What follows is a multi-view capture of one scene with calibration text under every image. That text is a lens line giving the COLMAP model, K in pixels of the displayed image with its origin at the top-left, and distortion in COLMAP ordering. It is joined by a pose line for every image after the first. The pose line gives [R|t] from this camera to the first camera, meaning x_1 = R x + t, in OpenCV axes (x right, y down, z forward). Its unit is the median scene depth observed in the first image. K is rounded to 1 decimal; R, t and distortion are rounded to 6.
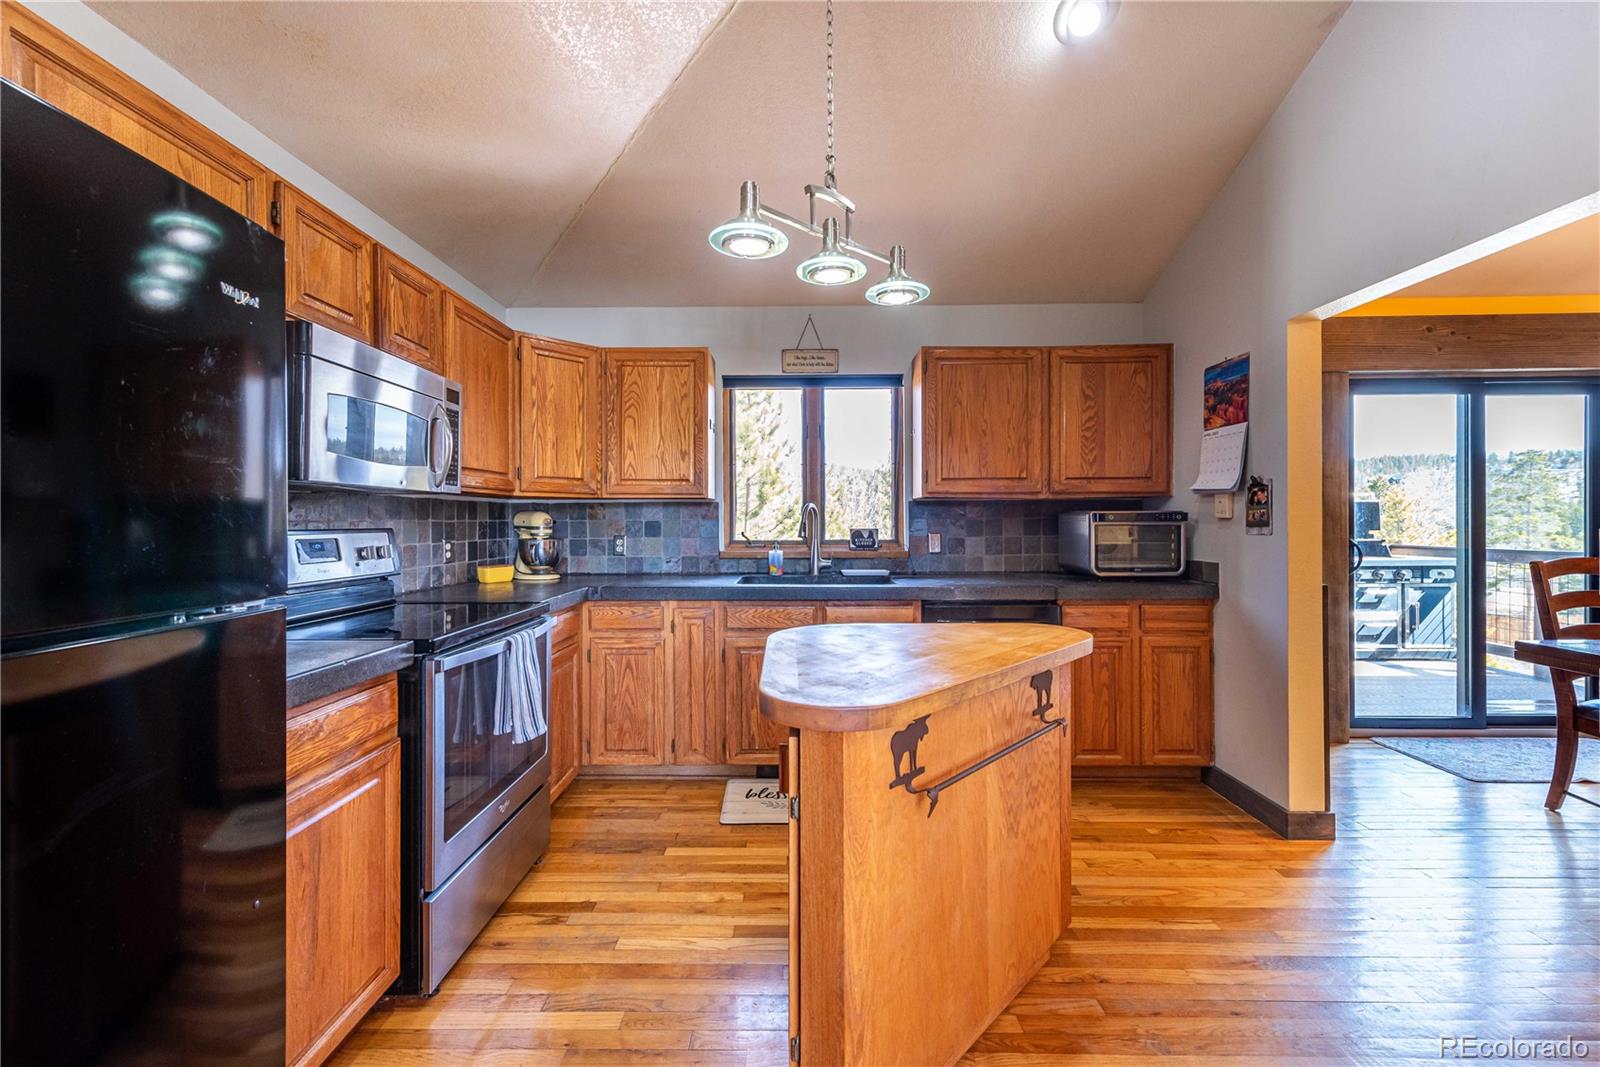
lens RADIAL K [[676.6, 0, 778.9], [0, 676.6, 524.1], [0, 0, 1]] dist [0.002768, 0.000457]
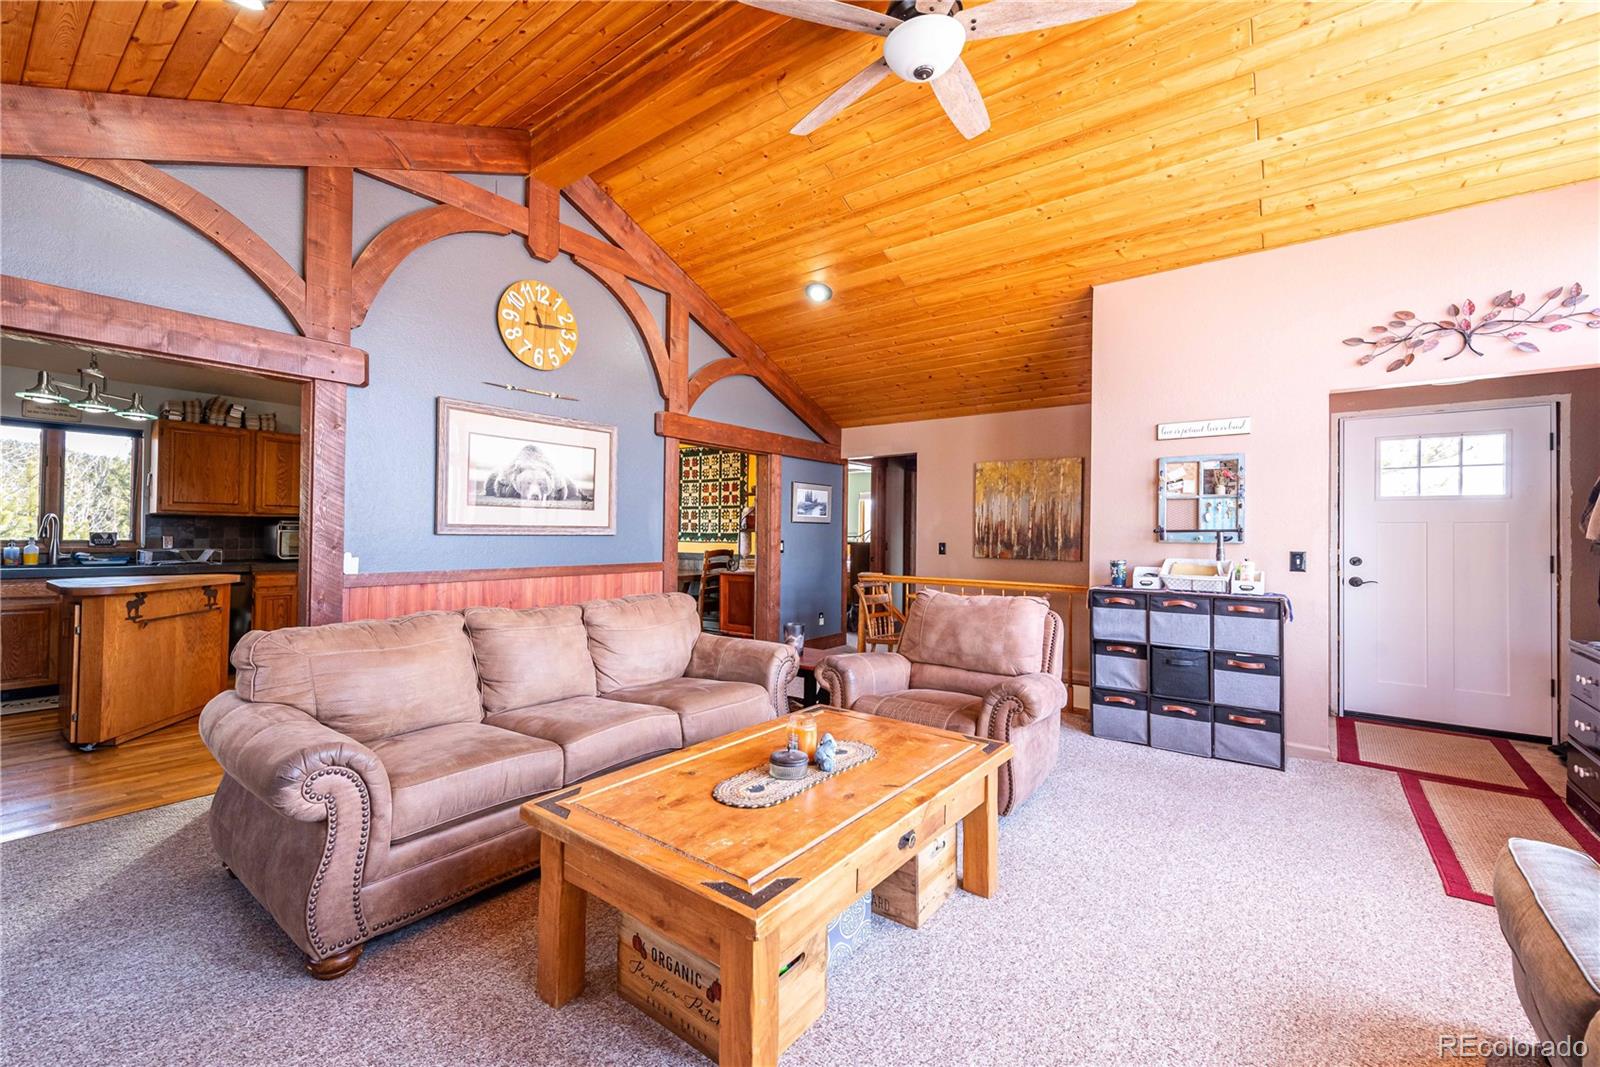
lens RADIAL K [[676.6, 0, 778.9], [0, 676.6, 524.1], [0, 0, 1]] dist [0.002768, 0.000457]
pose [[0.600083, 0.023960, 0.799579, -0.186489], [-0.010744, 0.999703, -0.021894, 0.005946], [-0.799865, 0.004548, 0.600162, -1.135484]]
